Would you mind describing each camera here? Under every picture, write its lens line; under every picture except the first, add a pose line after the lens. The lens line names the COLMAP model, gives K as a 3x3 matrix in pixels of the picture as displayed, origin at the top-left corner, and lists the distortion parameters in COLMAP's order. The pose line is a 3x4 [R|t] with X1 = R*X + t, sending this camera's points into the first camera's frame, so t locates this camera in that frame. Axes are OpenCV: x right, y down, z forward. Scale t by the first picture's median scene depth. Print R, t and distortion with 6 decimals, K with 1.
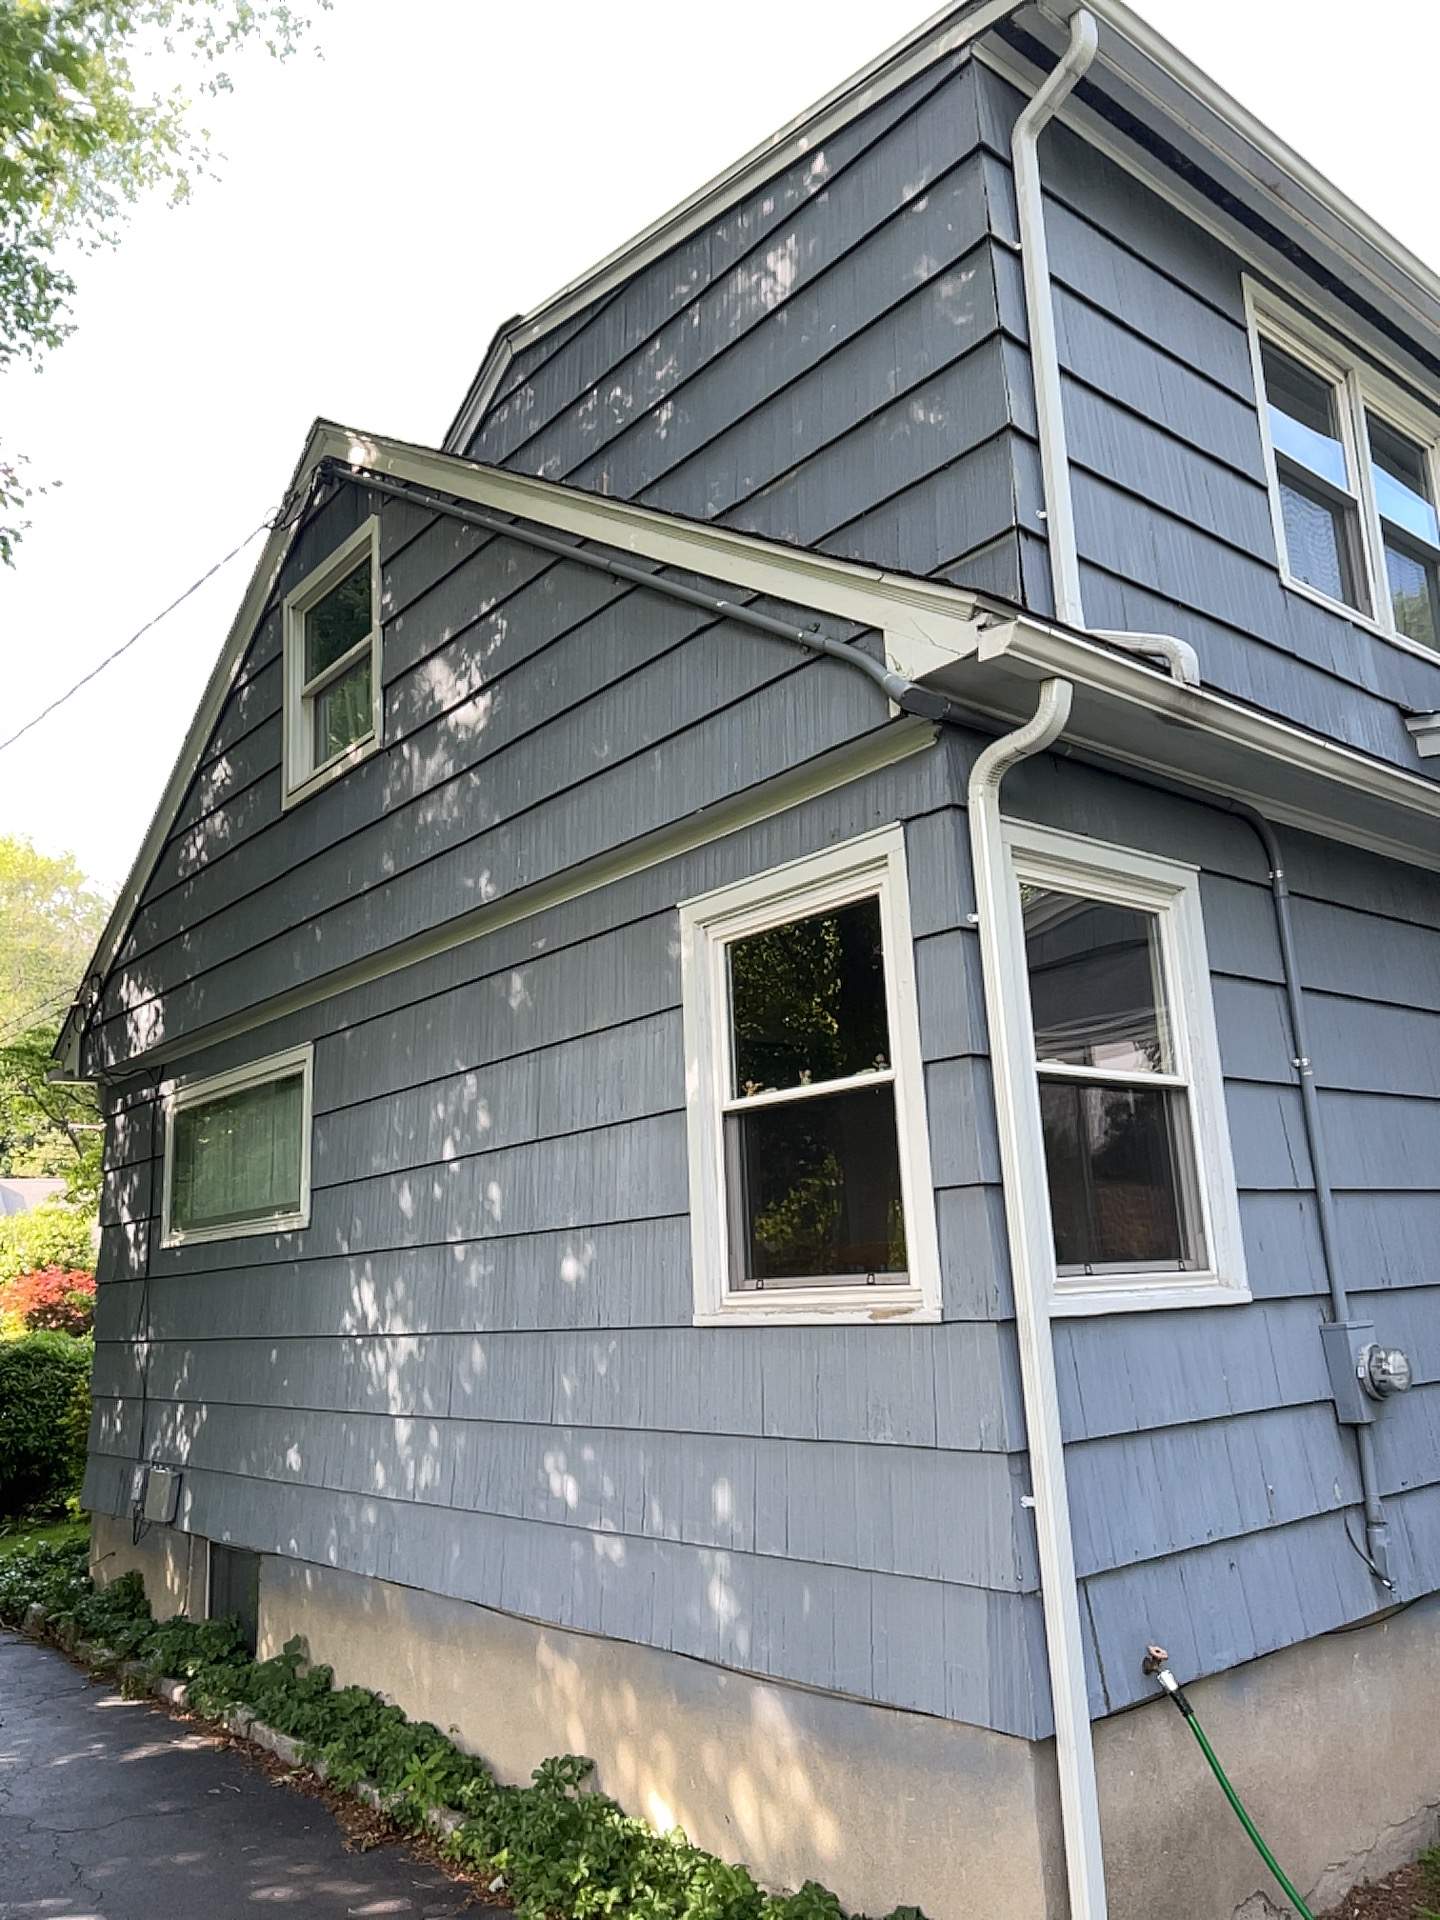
lens RADIAL K [[1453.2, 0, 680.8], [0, 1453.2, 956.6], [0, 0, 1]] dist [0.039007, -0.019065]
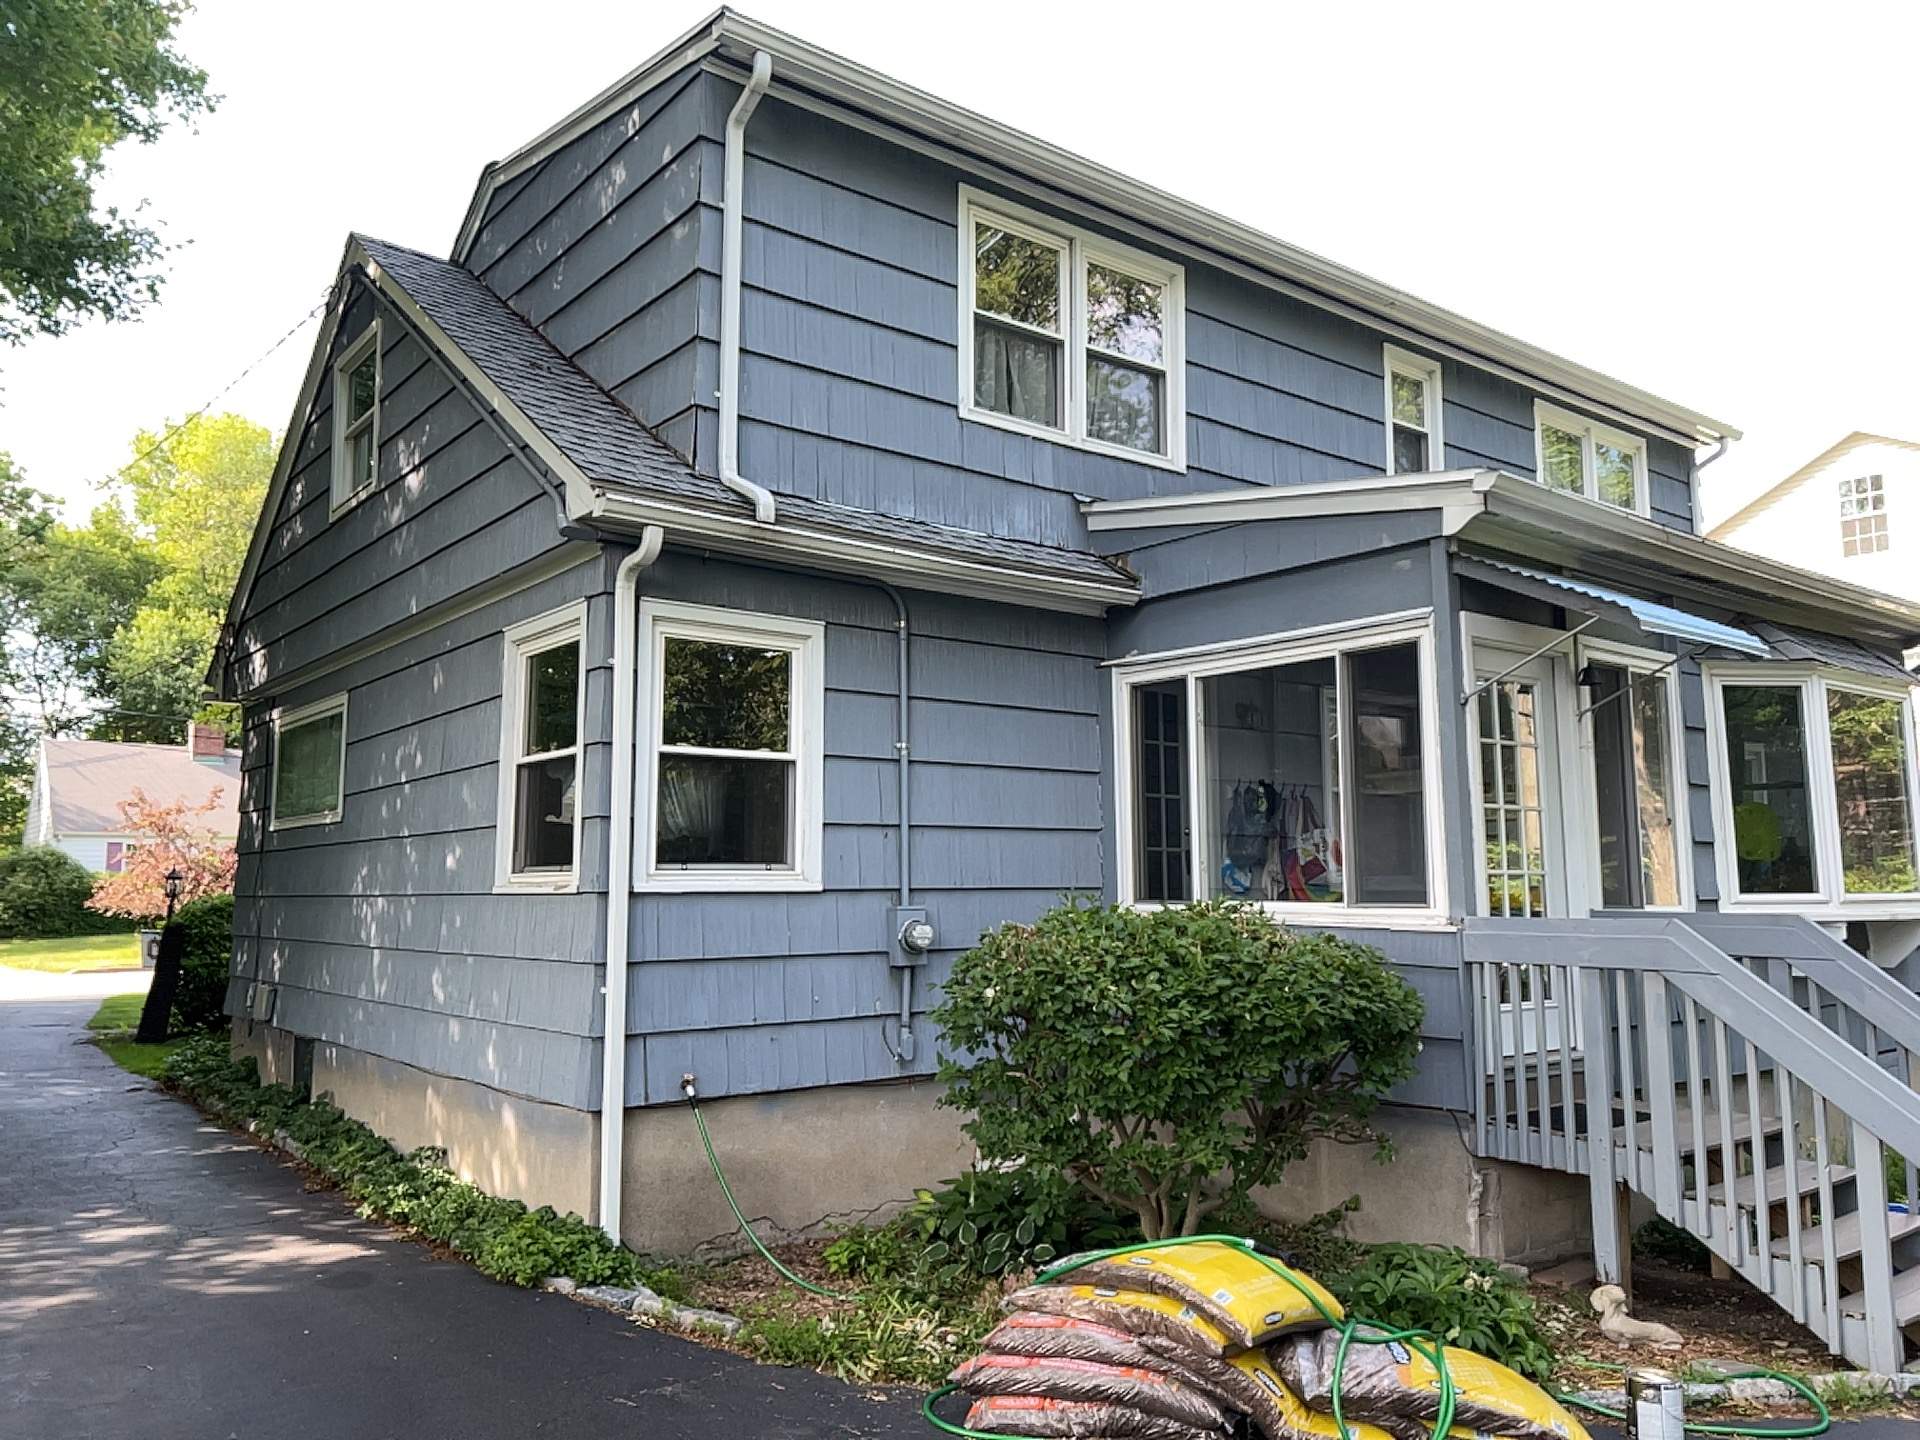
lens RADIAL K [[1453.2, 0, 965.5], [0, 1453.2, 727.5], [0, 0, 1]] dist [0.039007, -0.019065]
pose [[0.998946, 0.040899, -0.020819, 0.533364], [-0.038265, 0.992726, 0.114151, -0.130322], [0.025336, -0.113234, 0.993245, -0.558499]]
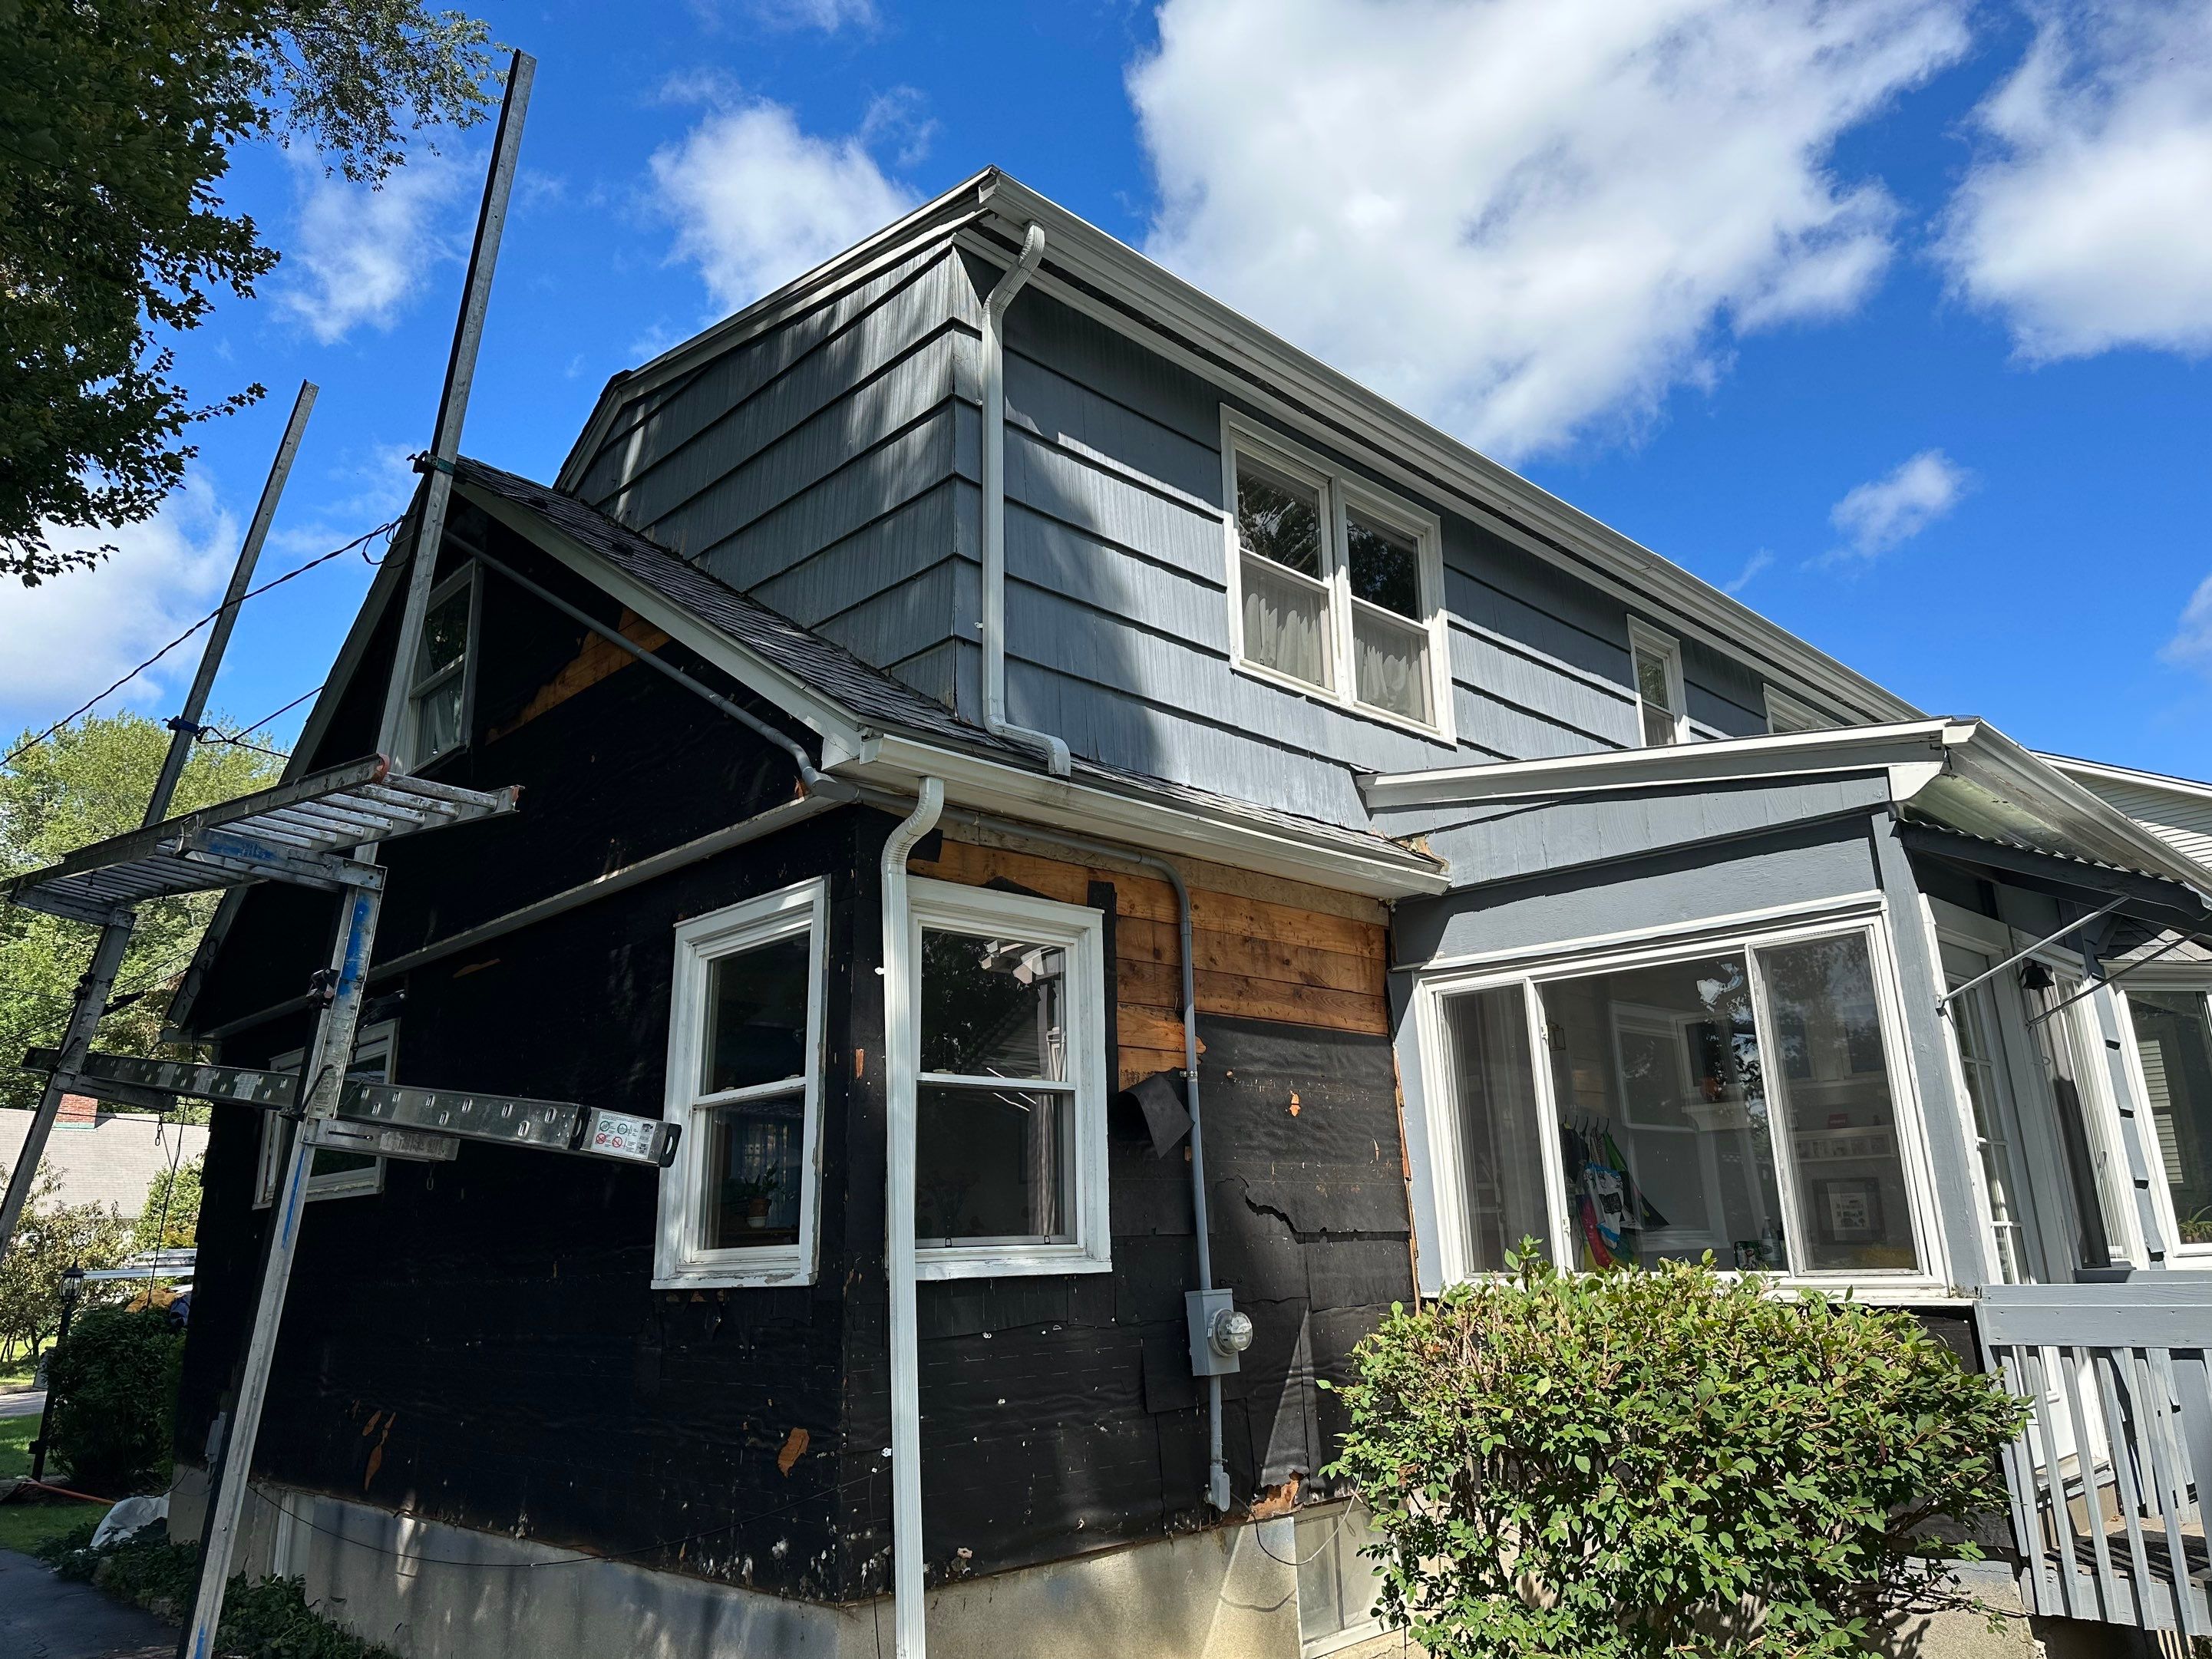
lens RADIAL K [[1538.3, 0, 1116.9], [0, 1538.3, 817.3], [0, 0, 1]] dist [0.078720, -0.078007]
pose [[0.994473, 0.043106, 0.095731, 0.233456], [-0.038198, 0.997889, -0.052521, -0.071908], [-0.097793, 0.048574, 0.994021, -0.294558]]
